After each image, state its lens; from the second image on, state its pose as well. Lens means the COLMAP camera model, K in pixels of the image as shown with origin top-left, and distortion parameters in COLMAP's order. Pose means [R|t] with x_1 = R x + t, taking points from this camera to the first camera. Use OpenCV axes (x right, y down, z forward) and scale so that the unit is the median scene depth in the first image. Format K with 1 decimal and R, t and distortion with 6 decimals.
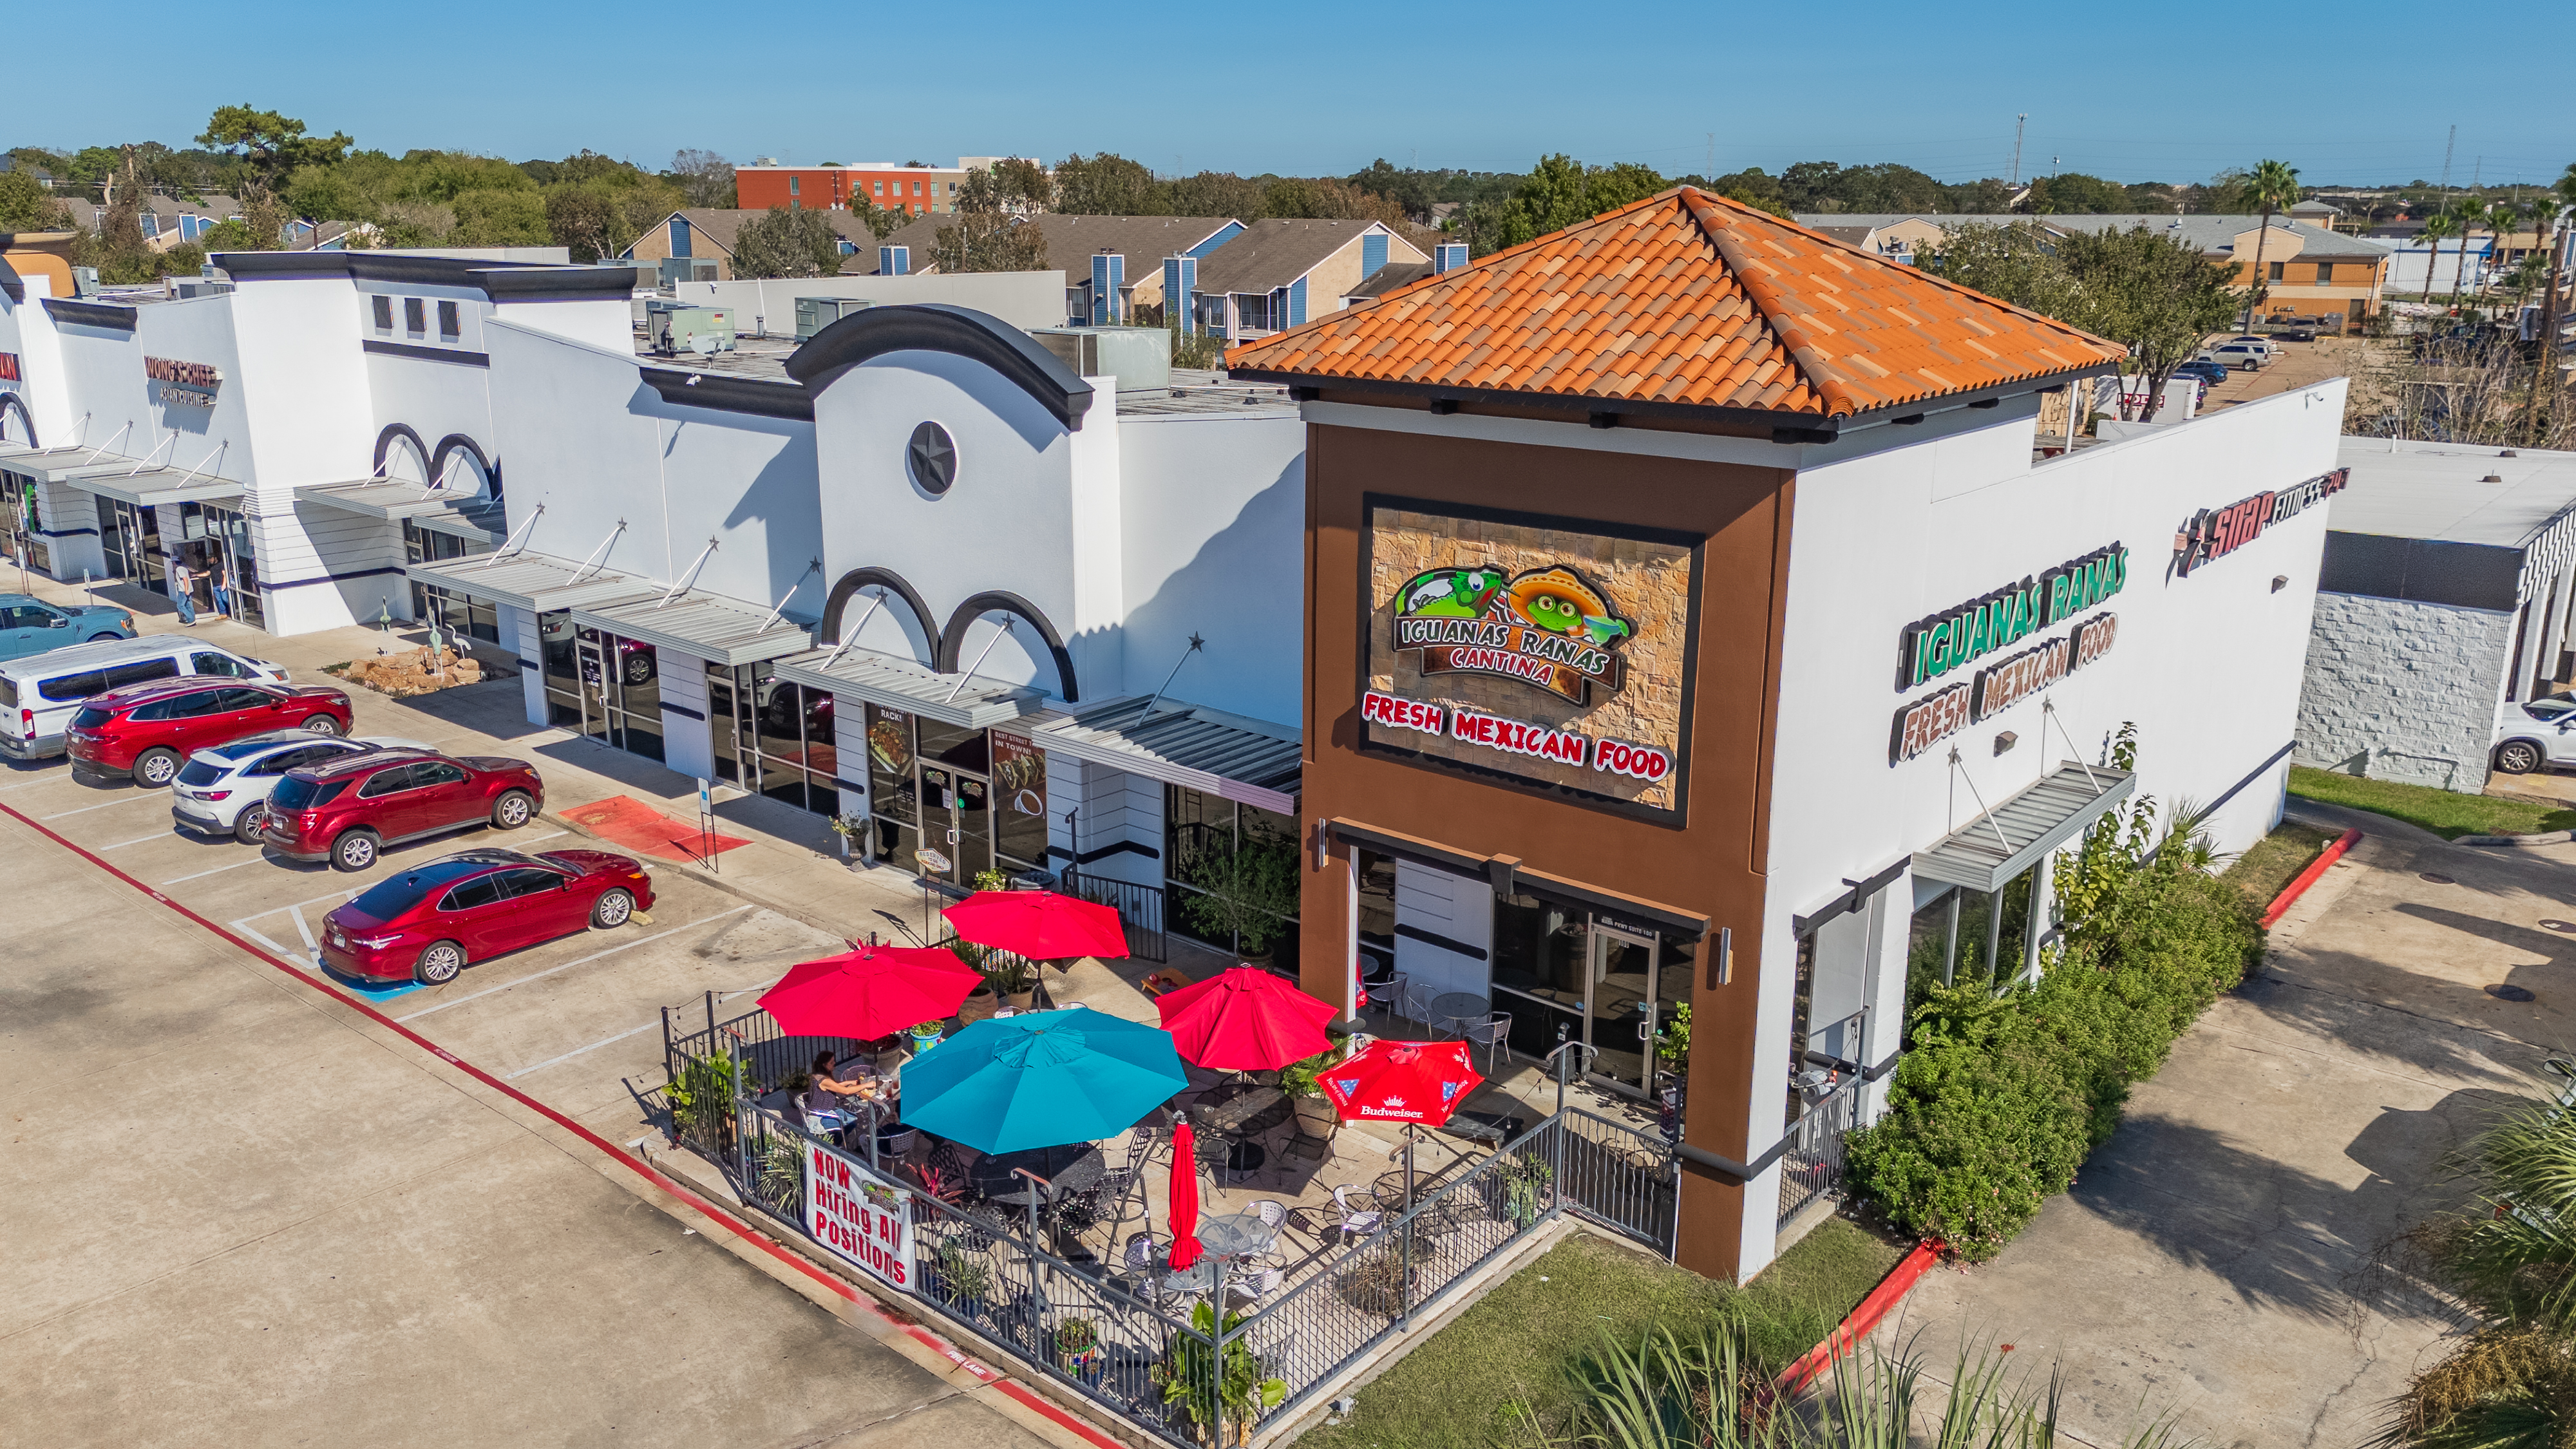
lens RADIAL K [[1876.0, 0, 1289.7], [0, 1876.0, 717.4], [0, 0, 1]] dist [0.055527, -0.043396]
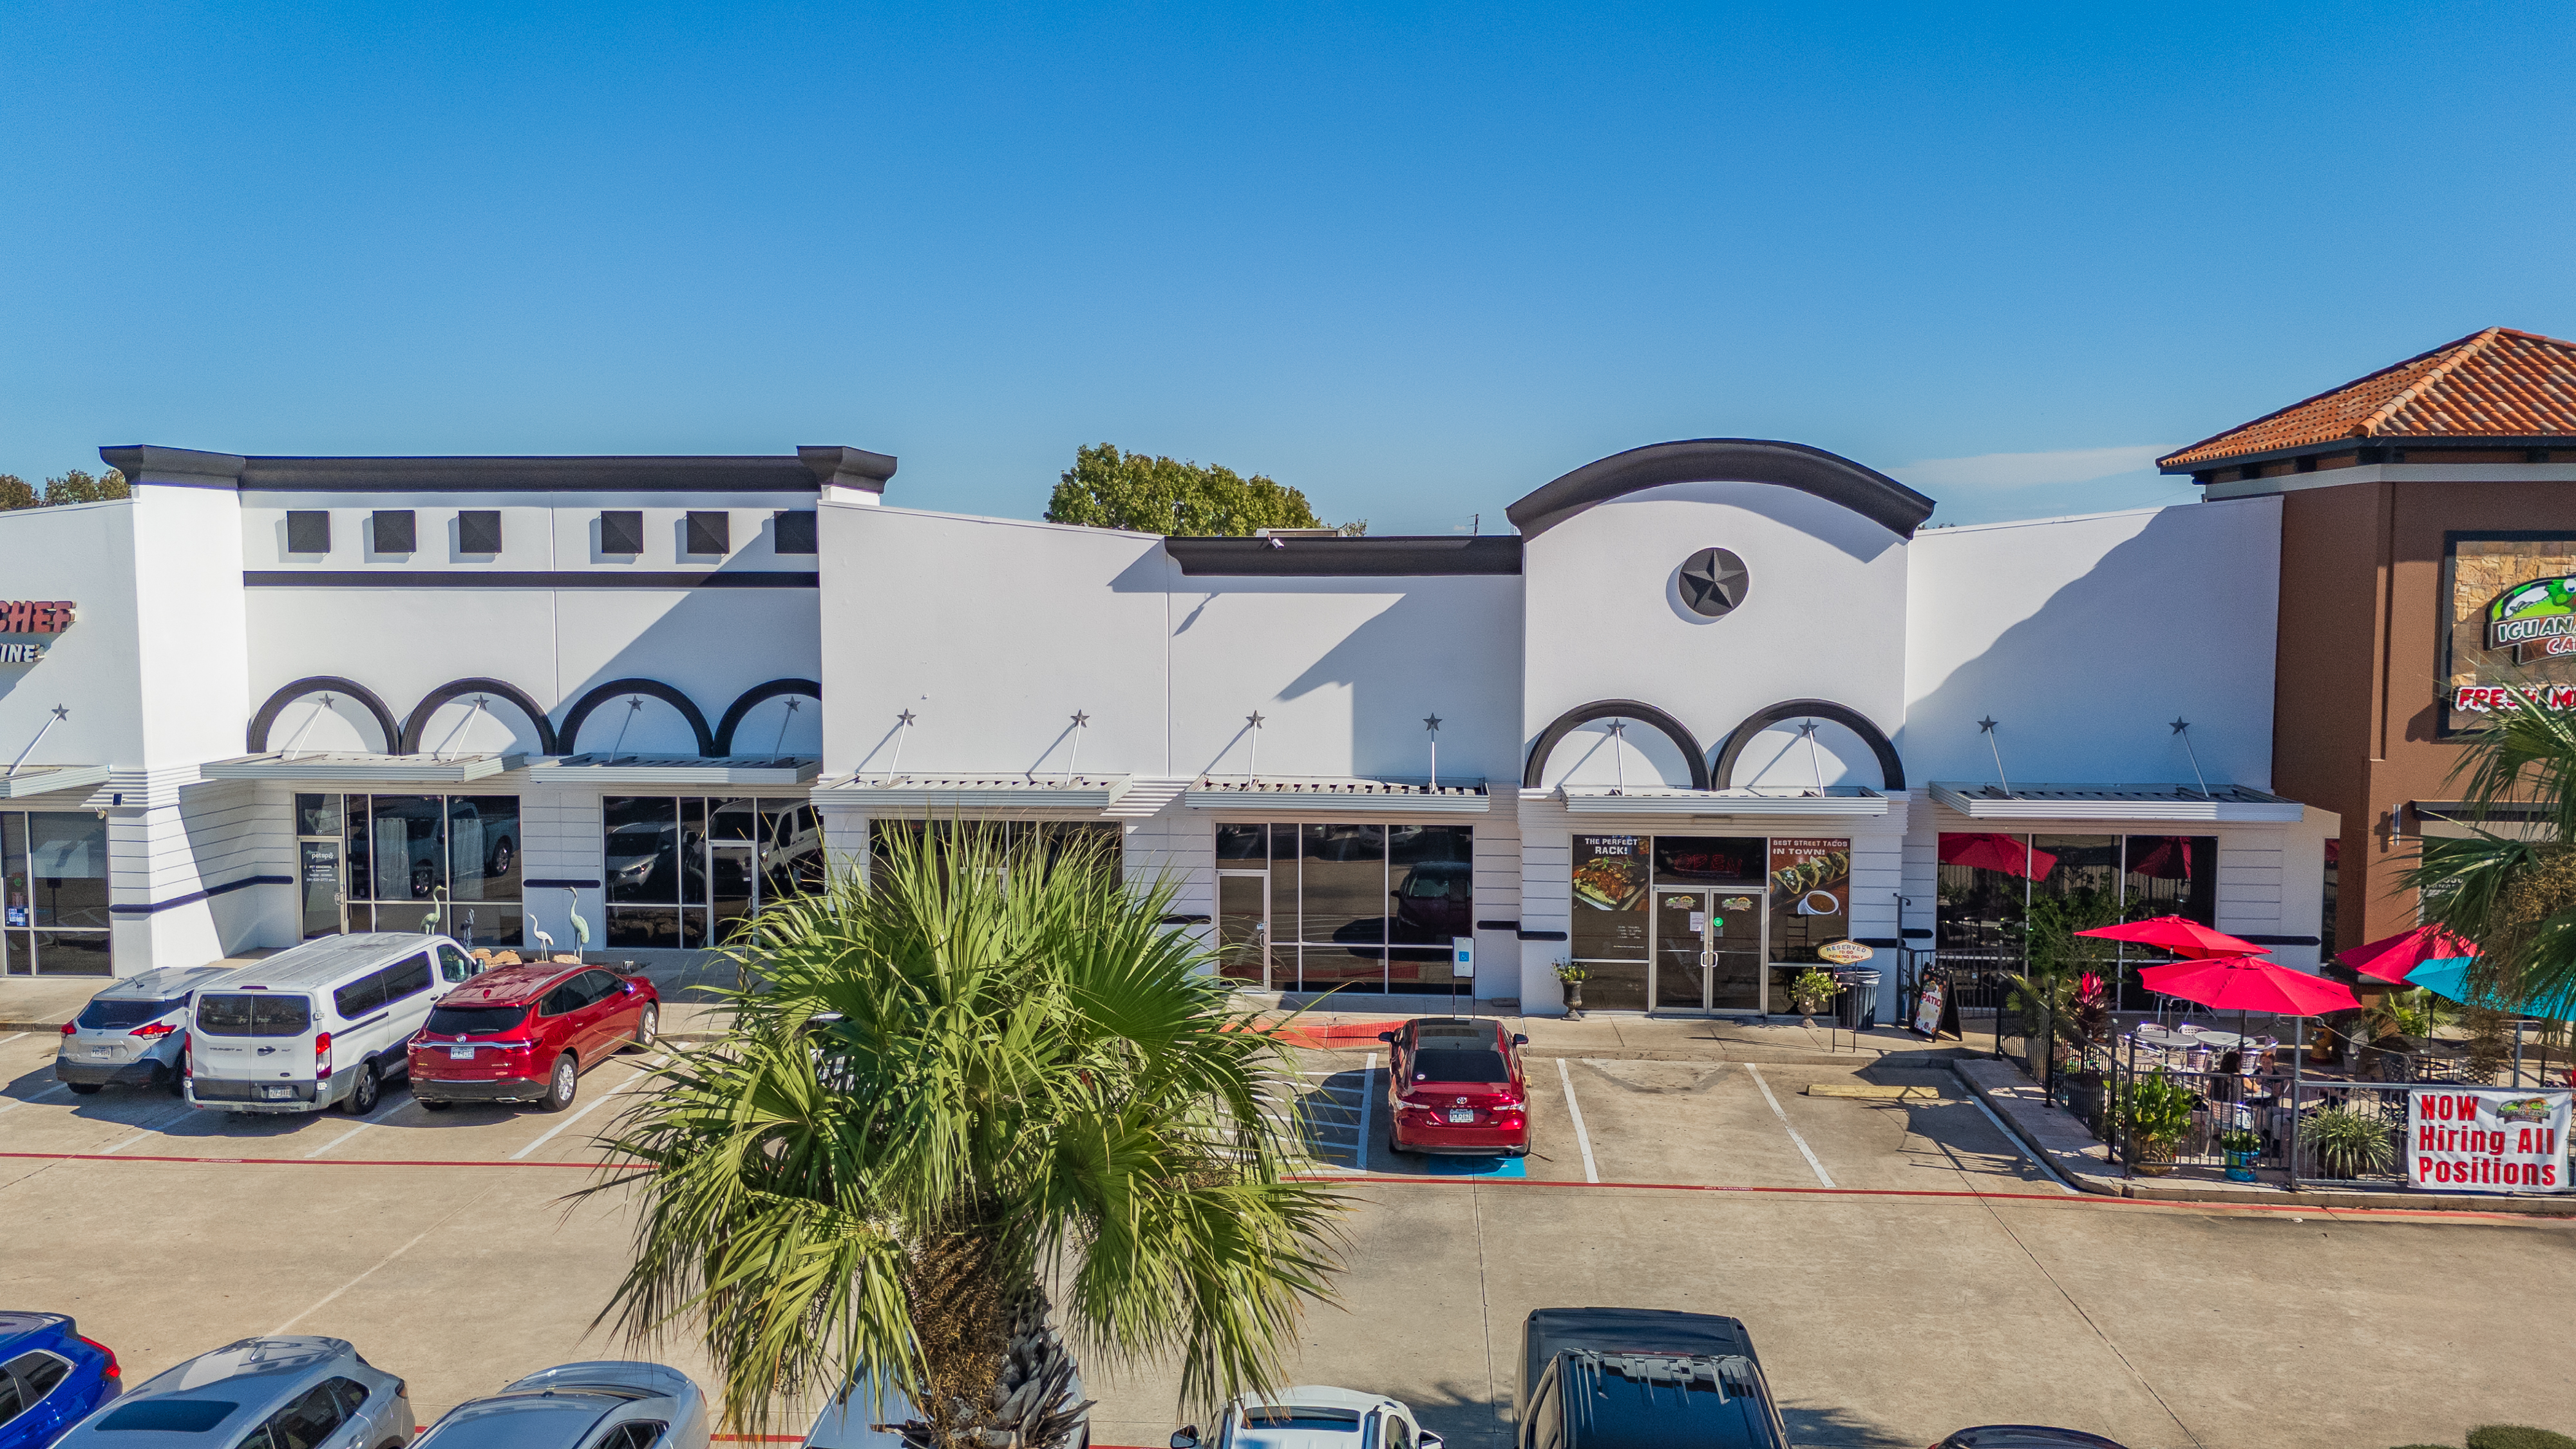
lens RADIAL K [[1876.0, 0, 1283.9], [0, 1876.0, 731.6], [0, 0, 1]] dist [0.055527, -0.043396]
pose [[0.813198, -0.053783, 0.579497, -0.989196], [0.158288, 0.978625, -0.131296, 0.043130], [-0.560048, 0.198497, 0.804329, 0.304687]]
